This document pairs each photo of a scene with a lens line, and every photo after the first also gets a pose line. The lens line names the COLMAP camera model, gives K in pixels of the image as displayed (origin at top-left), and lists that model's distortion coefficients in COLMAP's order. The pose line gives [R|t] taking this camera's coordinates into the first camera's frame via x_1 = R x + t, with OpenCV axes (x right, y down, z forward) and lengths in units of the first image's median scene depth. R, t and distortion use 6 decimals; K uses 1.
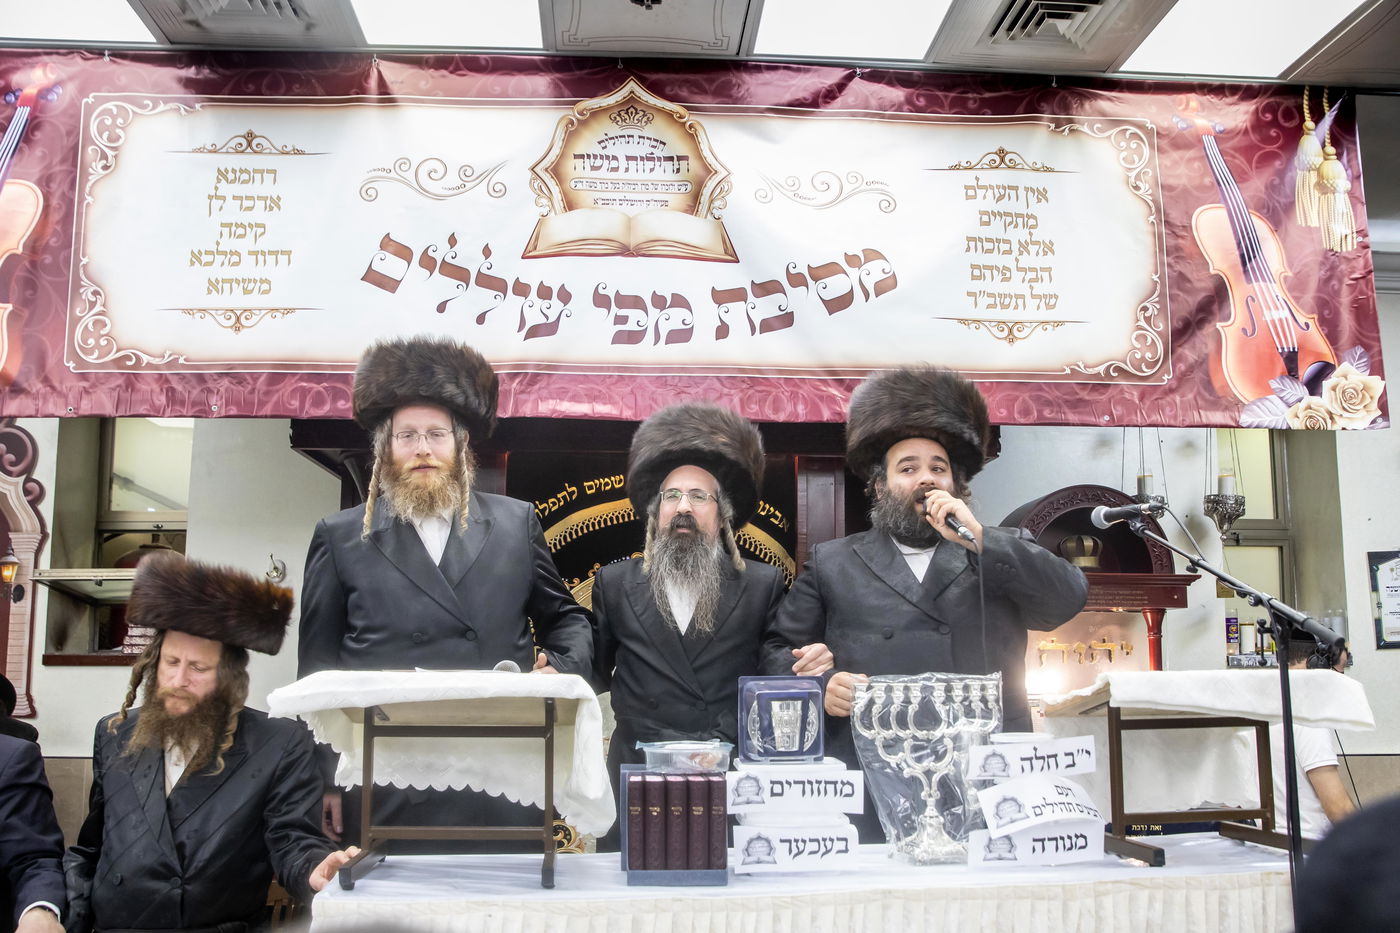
lens RADIAL K [[1103.0, 0, 668.6], [0, 1103.0, 549.9], [0, 0, 1]] dist [-0.085309, 0.060281]
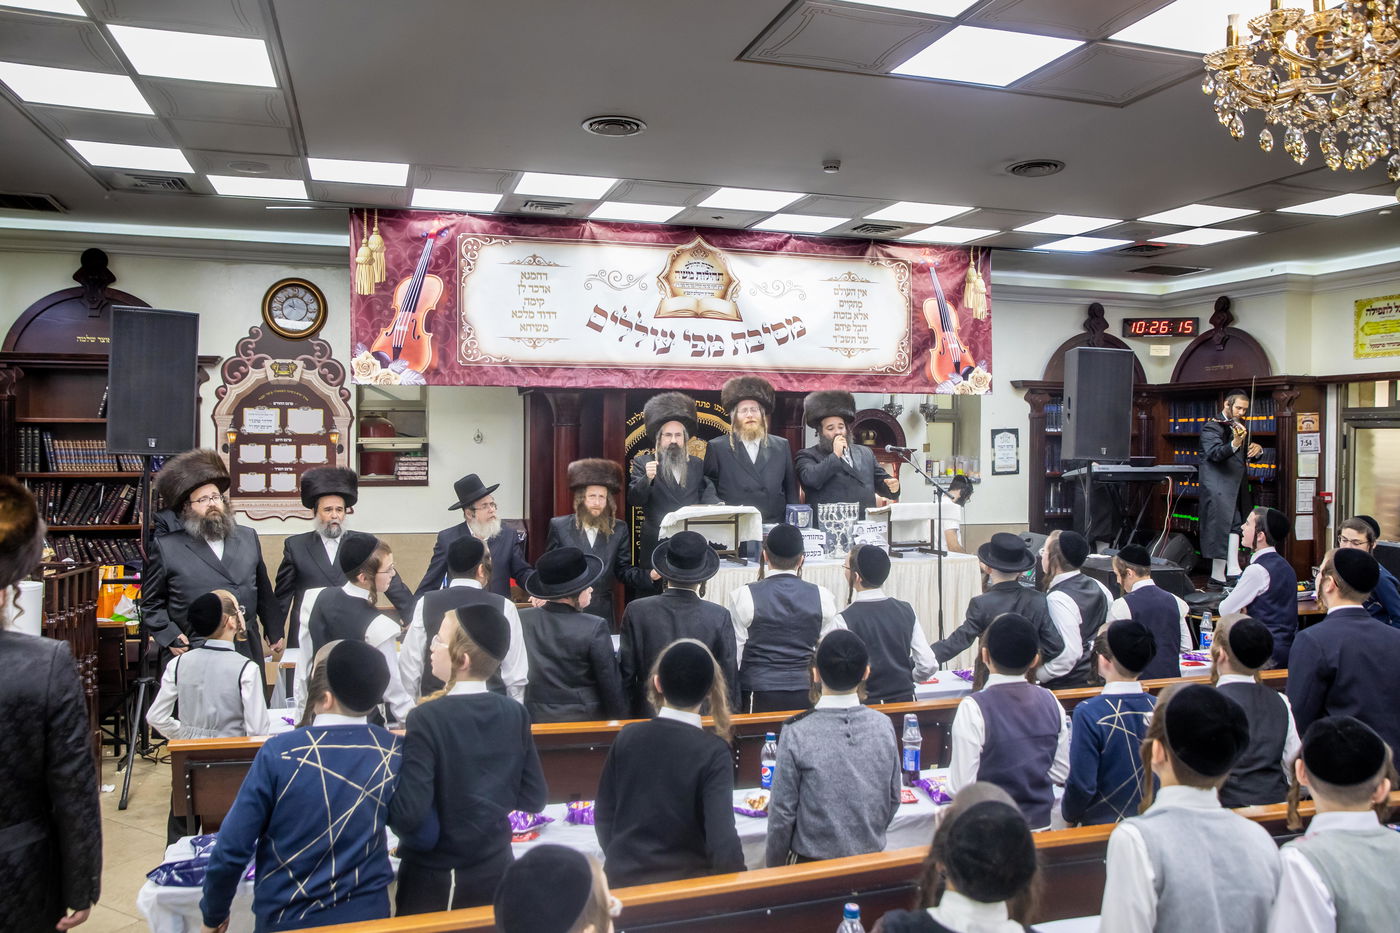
lens RADIAL K [[1023.4, 0, 659.0], [0, 1023.4, 477.7], [0, 0, 1]] dist [-0.051511, 0.014774]
pose [[0.976859, -0.002695, 0.213869, -0.578473], [-0.027597, 0.989974, 0.138525, -0.227614], [-0.212098, -0.141222, 0.966991, -1.126903]]
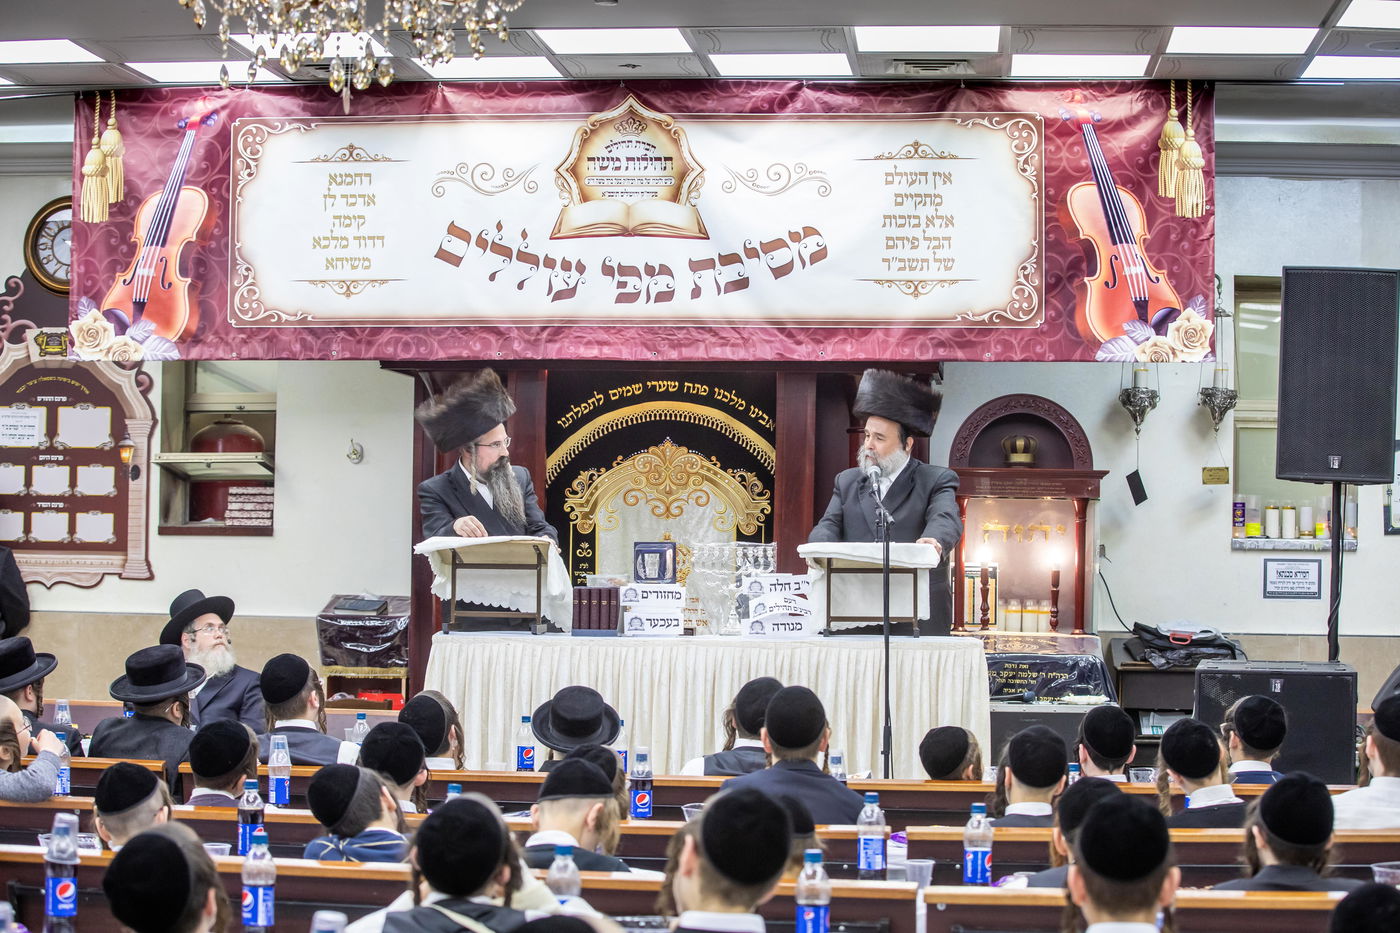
lens RADIAL K [[2727.0, 0, 592.4], [0, 2727.0, 540.2], [0, 0, 1]] dist [-0.166955, 0.000000]
pose [[0.982922, 0.011619, -0.183658, 0.534125], [0.006899, 0.994977, 0.099867, -0.227895], [0.183895, -0.099429, 0.977904, -2.292985]]
